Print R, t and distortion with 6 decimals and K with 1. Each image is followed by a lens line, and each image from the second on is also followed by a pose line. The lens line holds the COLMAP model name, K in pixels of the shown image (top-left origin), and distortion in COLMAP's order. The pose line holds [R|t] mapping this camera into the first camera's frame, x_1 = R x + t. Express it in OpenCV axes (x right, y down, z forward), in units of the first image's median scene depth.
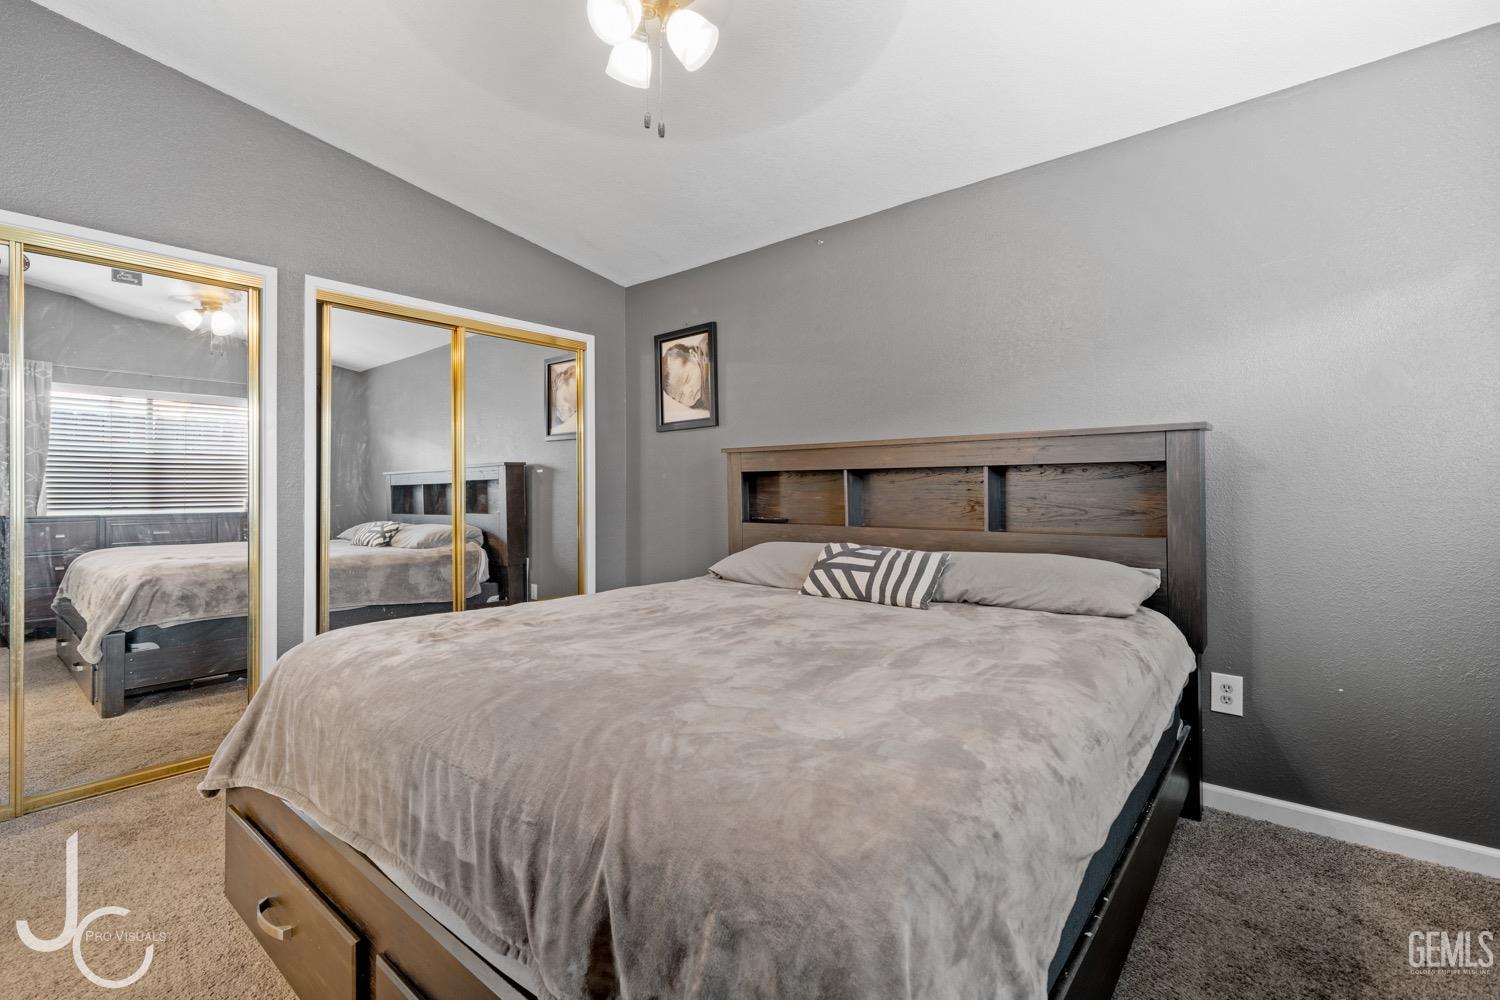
lens RADIAL K [[665.4, 0, 726.4], [0, 665.4, 504.3], [0, 0, 1]] dist [0.000399, -0.000084]
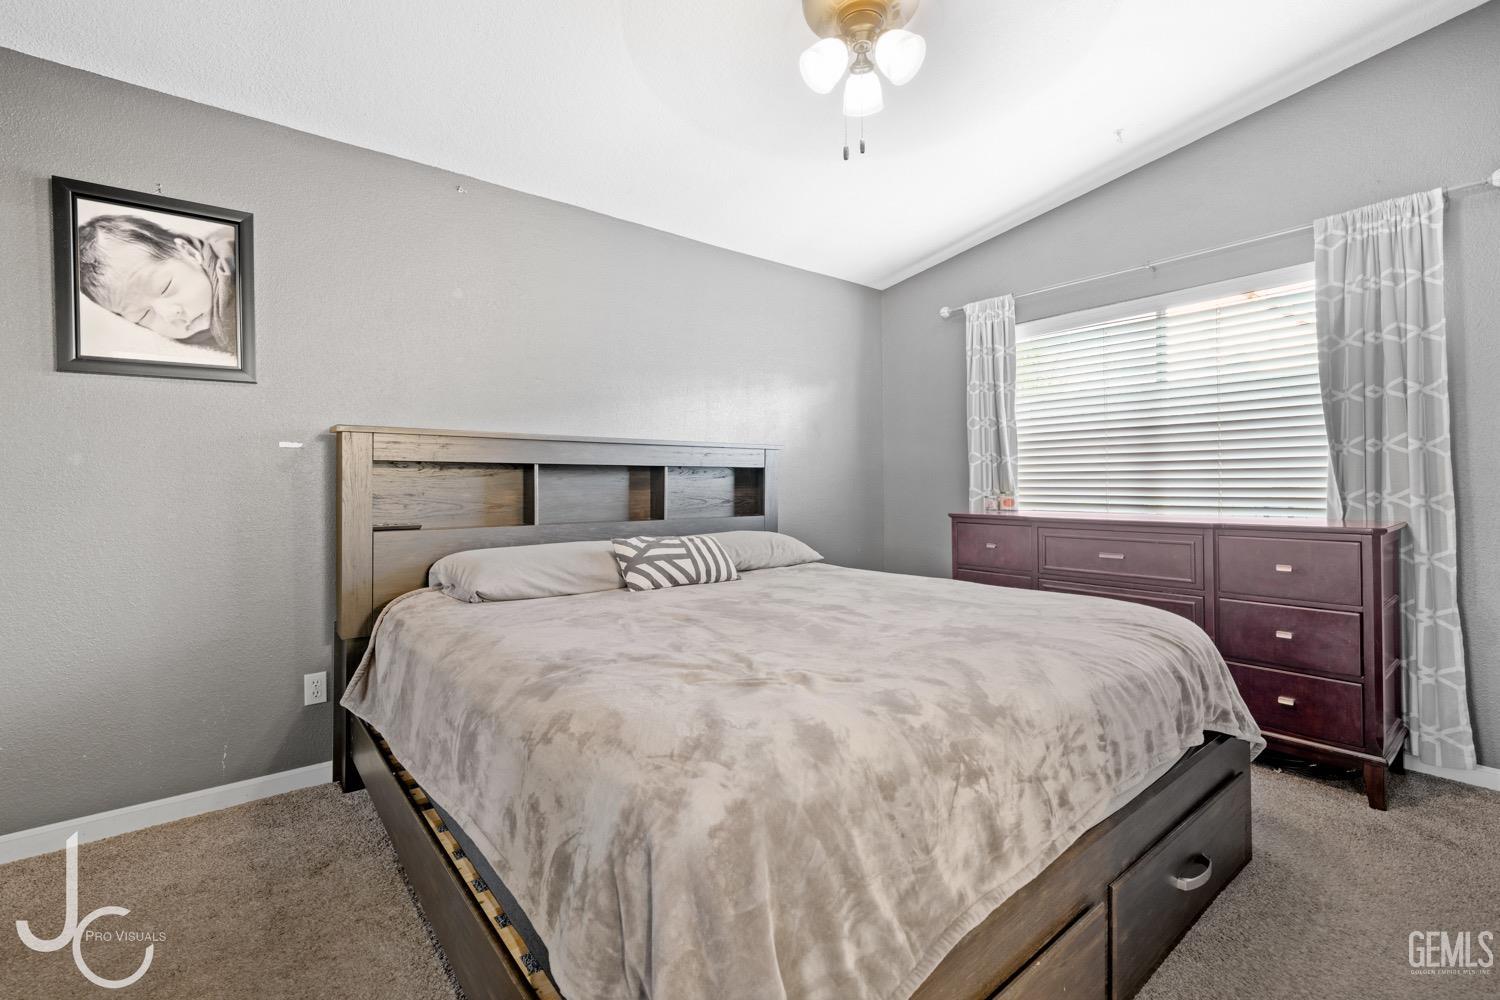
lens RADIAL K [[665.4, 0, 726.4], [0, 665.4, 504.3], [0, 0, 1]] dist [0.000399, -0.000084]
pose [[0.195080, -0.024523, 0.980481, -0.535227], [0.021037, 0.999562, 0.020815, -0.007336], [-0.980562, 0.016566, 0.195510, 0.436842]]
